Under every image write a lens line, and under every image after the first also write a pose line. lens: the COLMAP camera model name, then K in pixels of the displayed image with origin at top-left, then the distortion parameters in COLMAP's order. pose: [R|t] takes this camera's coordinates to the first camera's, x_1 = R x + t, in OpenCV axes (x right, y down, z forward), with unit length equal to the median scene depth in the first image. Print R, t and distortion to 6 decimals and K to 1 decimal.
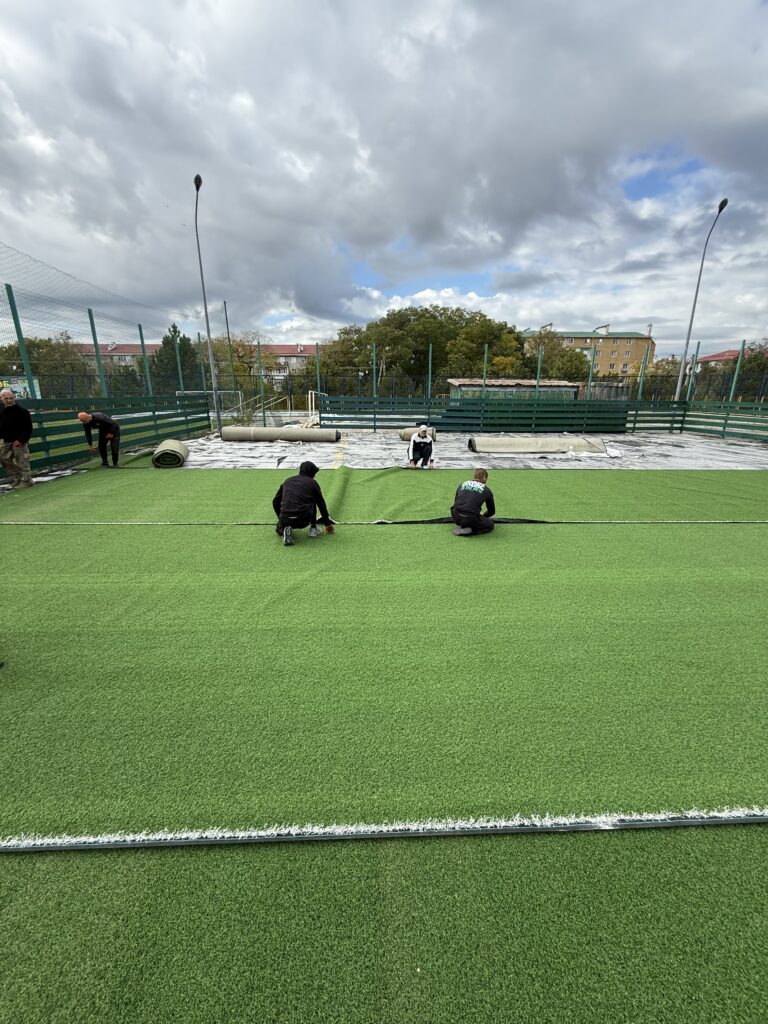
lens RADIAL K [[409.9, 0, 384.0], [0, 409.9, 512.0], [0, 0, 1]] dist [0.000088, -0.000051]
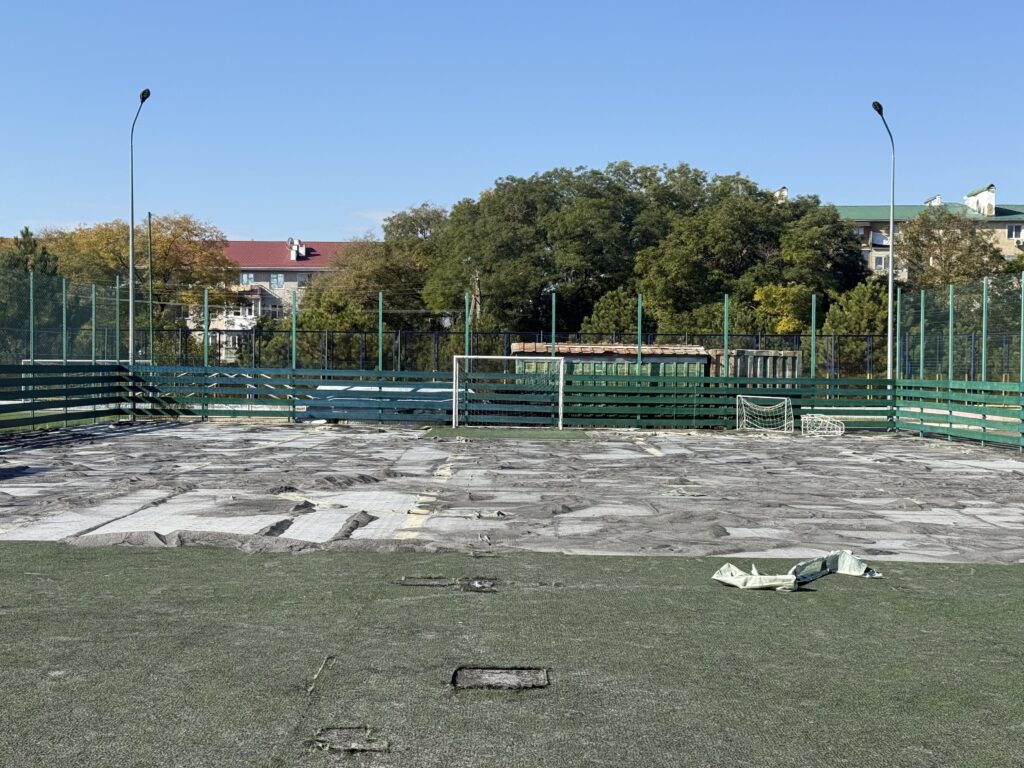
lens RADIAL K [[1423.0, 0, 512.0], [0, 1423.0, 384.0], [0, 0, 1]] dist [0.005778, -0.035630]
pose [[0.998973, 0.003746, -0.045148, 0.268682], [-0.015687, 0.963526, -0.267153, 0.311866], [0.042501, 0.267587, 0.962596, -1.065330]]
